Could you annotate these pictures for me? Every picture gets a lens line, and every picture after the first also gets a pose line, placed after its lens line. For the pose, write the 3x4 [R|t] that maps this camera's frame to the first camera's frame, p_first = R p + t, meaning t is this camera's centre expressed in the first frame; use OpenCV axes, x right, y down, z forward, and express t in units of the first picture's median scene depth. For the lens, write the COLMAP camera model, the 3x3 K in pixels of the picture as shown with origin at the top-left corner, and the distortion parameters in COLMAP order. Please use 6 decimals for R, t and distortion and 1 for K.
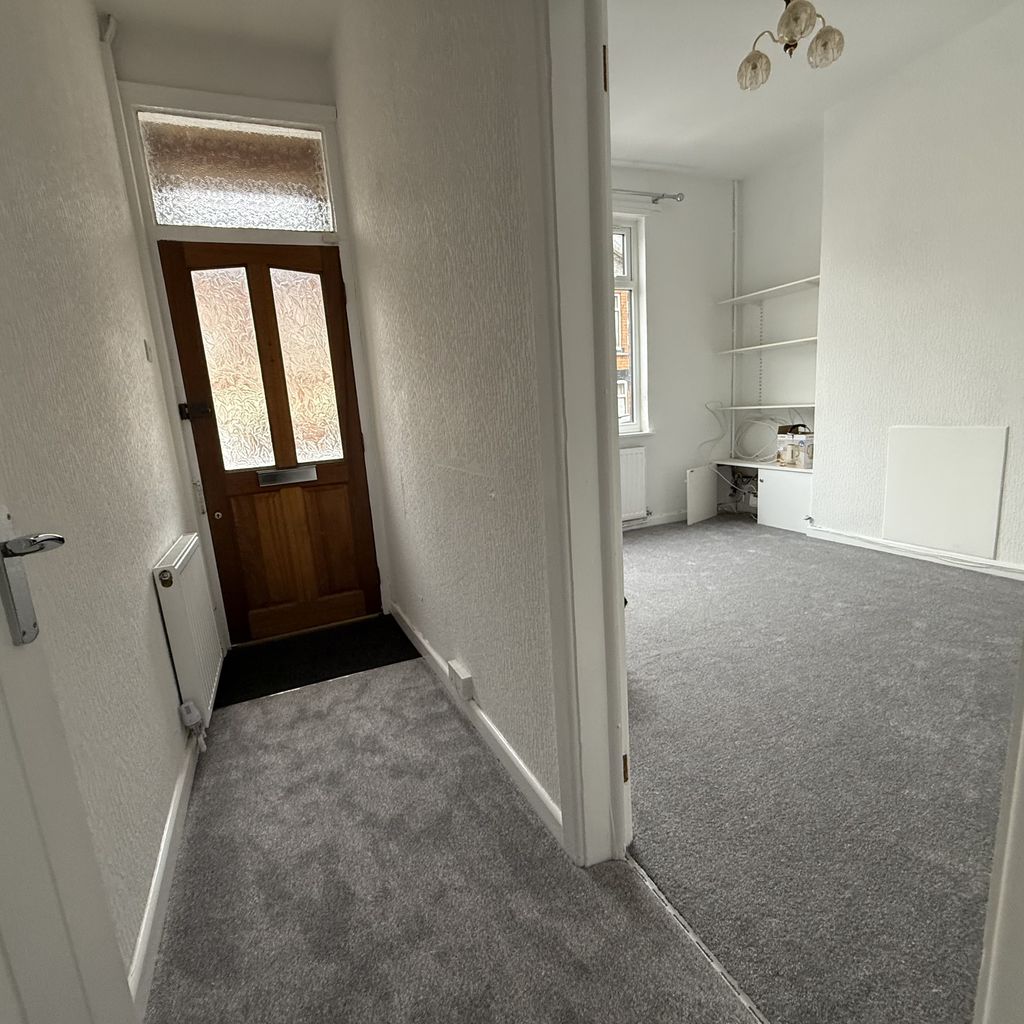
lens RADIAL K [[541.0, 0, 508.3], [0, 541.0, 511.3], [0, 0, 1]] dist [0.000561, 0.000695]
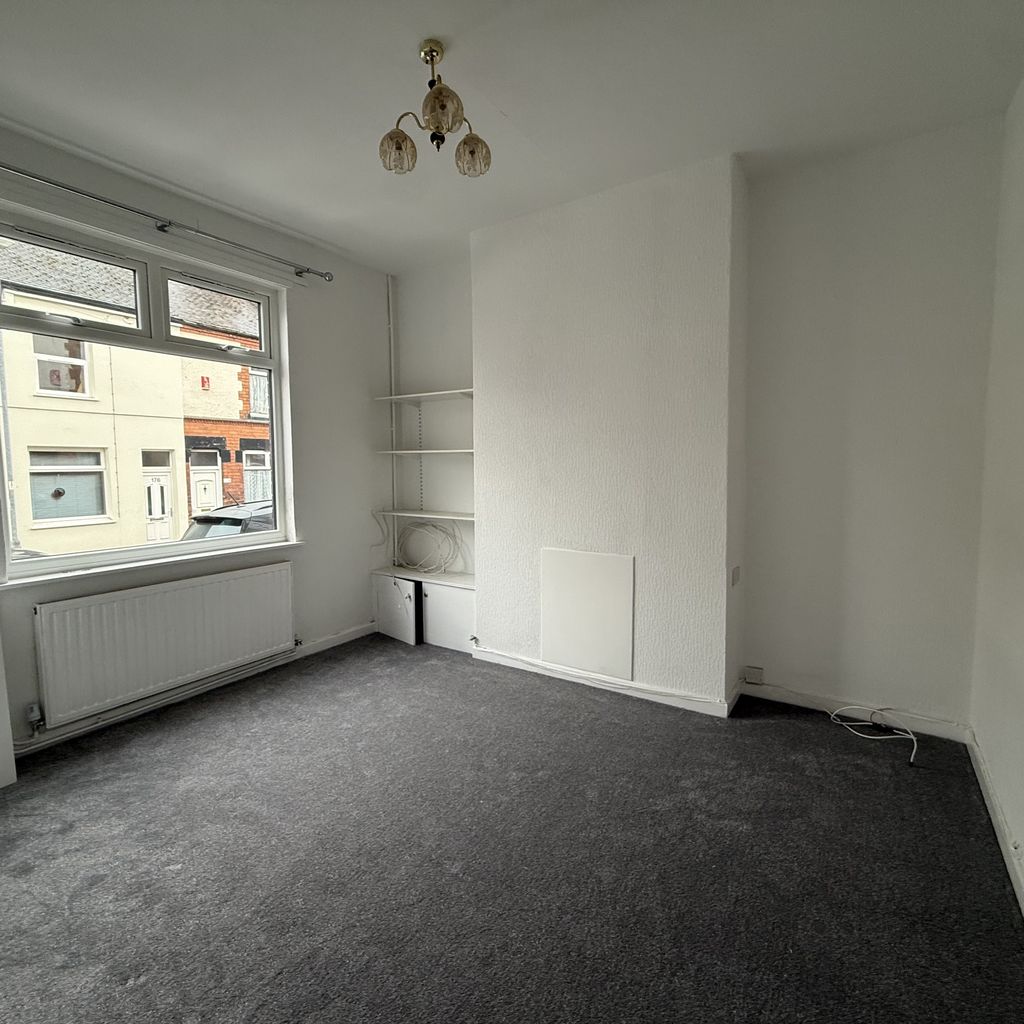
lens RADIAL K [[541.0, 0, 508.3], [0, 541.0, 511.3], [0, 0, 1]] dist [0.000561, 0.000695]
pose [[0.833150, 0.015612, 0.552827, 0.100483], [0.051373, 0.993095, -0.105468, -0.119844], [-0.550656, 0.116271, 0.826595, 0.199838]]
